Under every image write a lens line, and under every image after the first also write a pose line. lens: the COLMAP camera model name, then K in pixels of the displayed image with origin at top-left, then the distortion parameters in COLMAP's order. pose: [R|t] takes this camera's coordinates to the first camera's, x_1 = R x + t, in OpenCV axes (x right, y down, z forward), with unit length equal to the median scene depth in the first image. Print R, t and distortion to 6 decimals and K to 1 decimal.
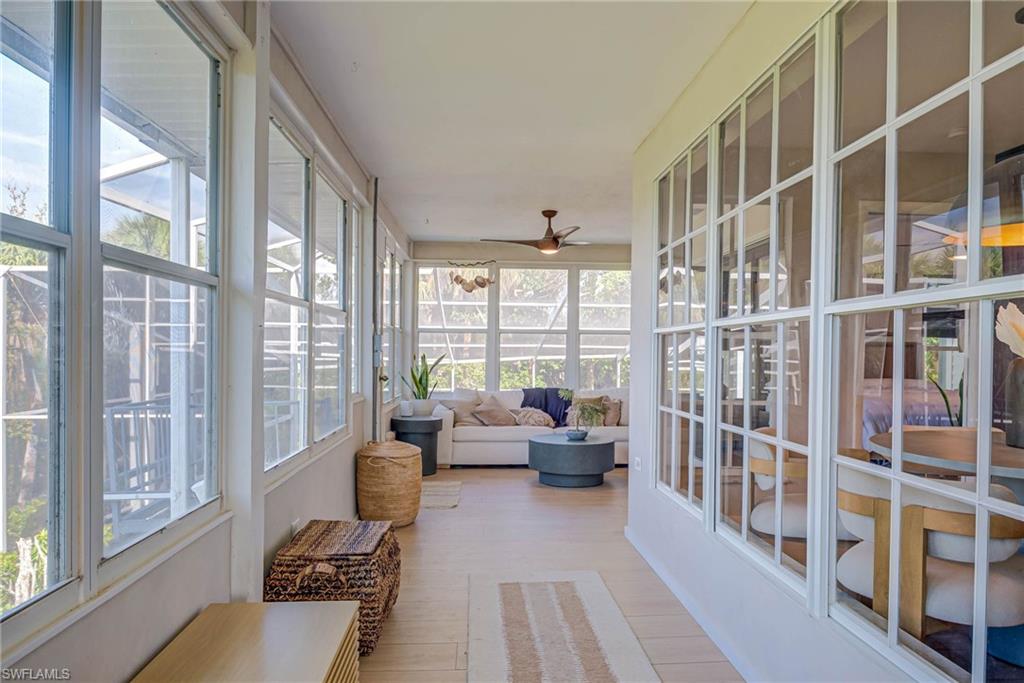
lens RADIAL K [[662.4, 0, 513.0], [0, 662.4, 359.1], [0, 0, 1]] dist [-0.001075, -0.000582]
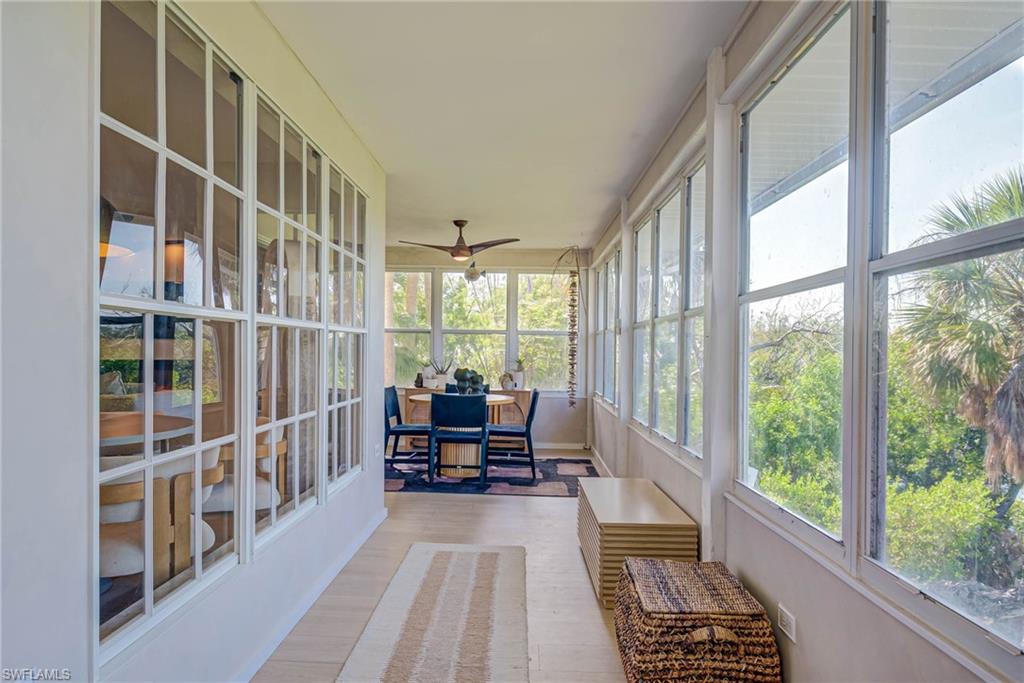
lens RADIAL K [[662.4, 0, 513.0], [0, 662.4, 359.1], [0, 0, 1]] dist [-0.001075, -0.000582]
pose [[-0.997939, -0.015709, 0.062220, -0.100294], [-0.014513, 0.999702, 0.019627, -0.025361], [-0.062510, 0.018684, -0.997869, 2.088735]]
